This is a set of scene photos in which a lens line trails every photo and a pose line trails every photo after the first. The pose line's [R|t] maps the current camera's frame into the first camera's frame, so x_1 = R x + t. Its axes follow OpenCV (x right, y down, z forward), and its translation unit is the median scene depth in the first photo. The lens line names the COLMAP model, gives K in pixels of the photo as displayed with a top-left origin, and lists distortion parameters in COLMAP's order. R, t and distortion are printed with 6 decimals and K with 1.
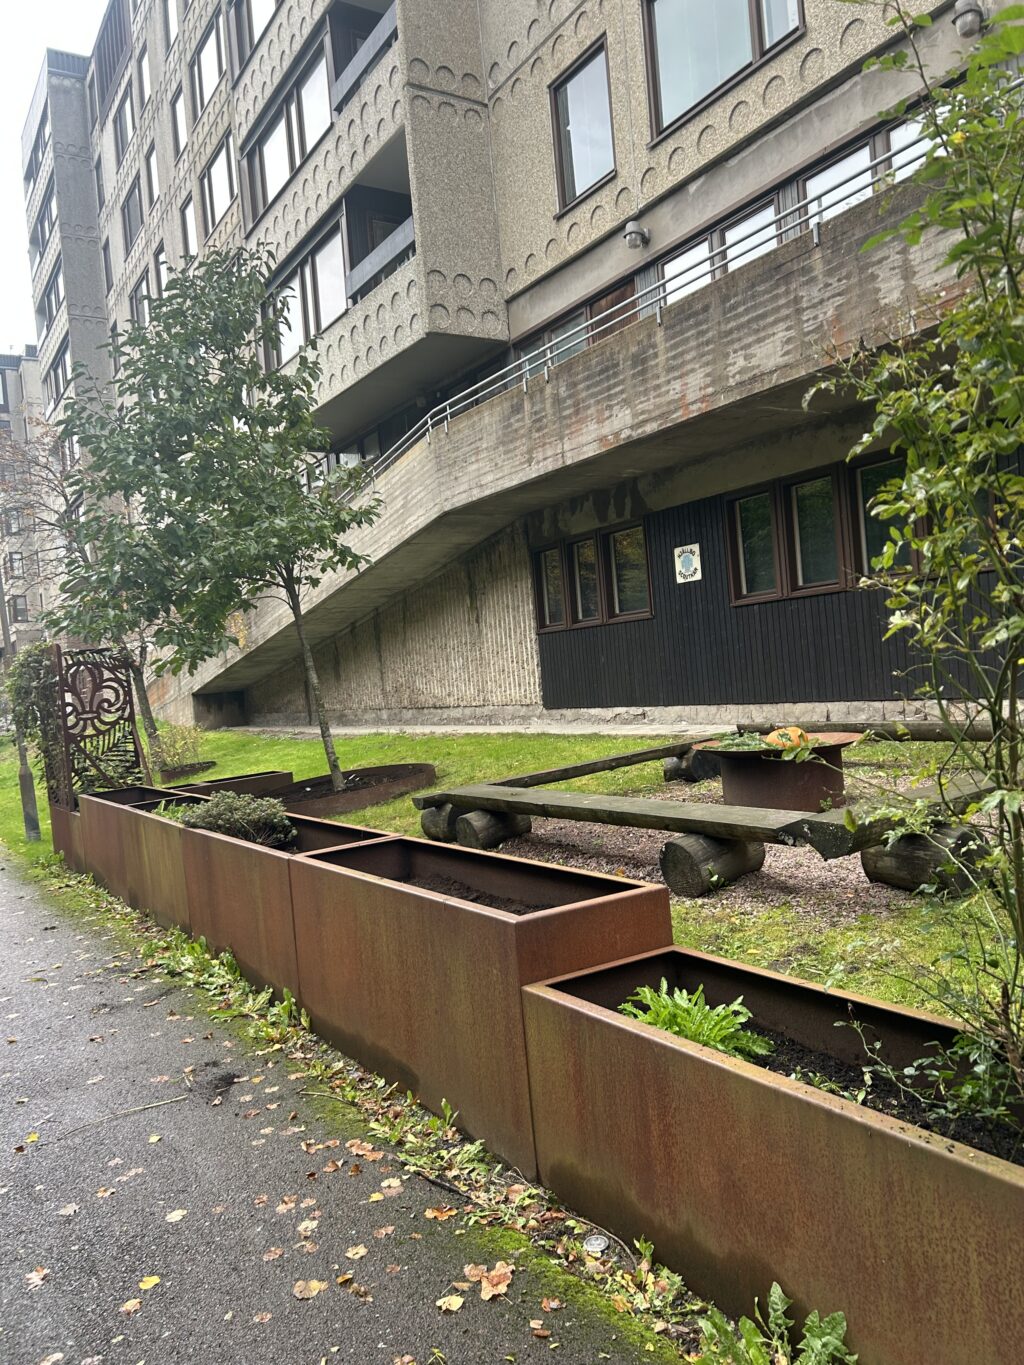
lens RADIAL K [[1043.9, 0, 512.5], [0, 1043.9, 687.5], [0, 0, 1]] dist [0.027944, -0.013303]
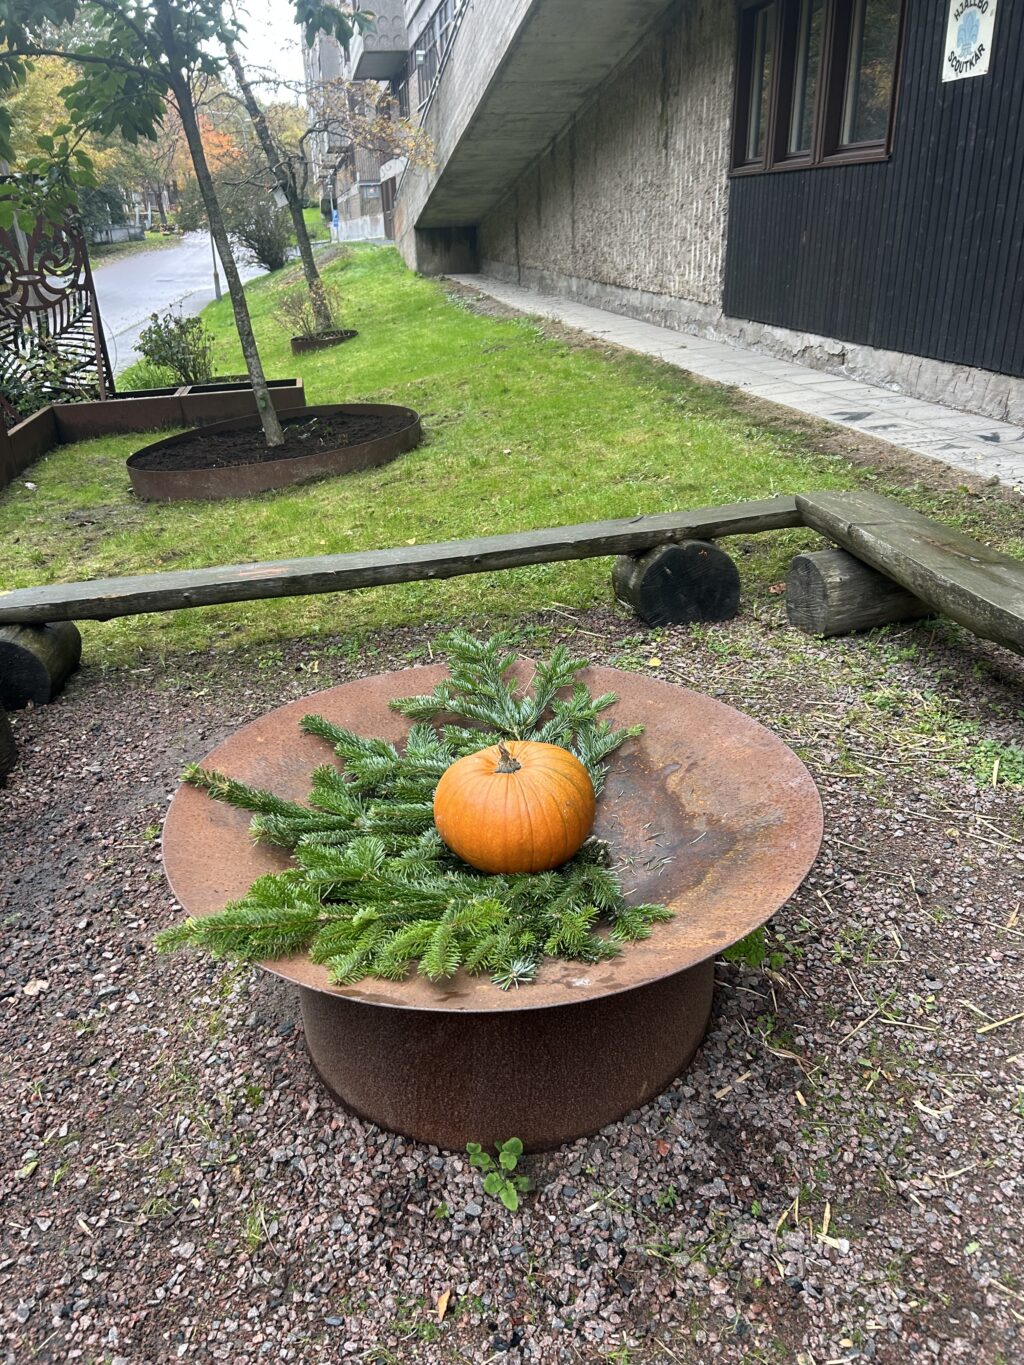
lens RADIAL K [[1043.9, 0, 509.6], [0, 1043.9, 677.0], [0, 0, 1]] dist [0.027944, -0.013303]
pose [[0.923400, 0.205269, -0.324340, 0.182140], [-0.052836, 0.904923, 0.422283, -0.046420], [0.380185, -0.372799, 0.846452, 0.411823]]
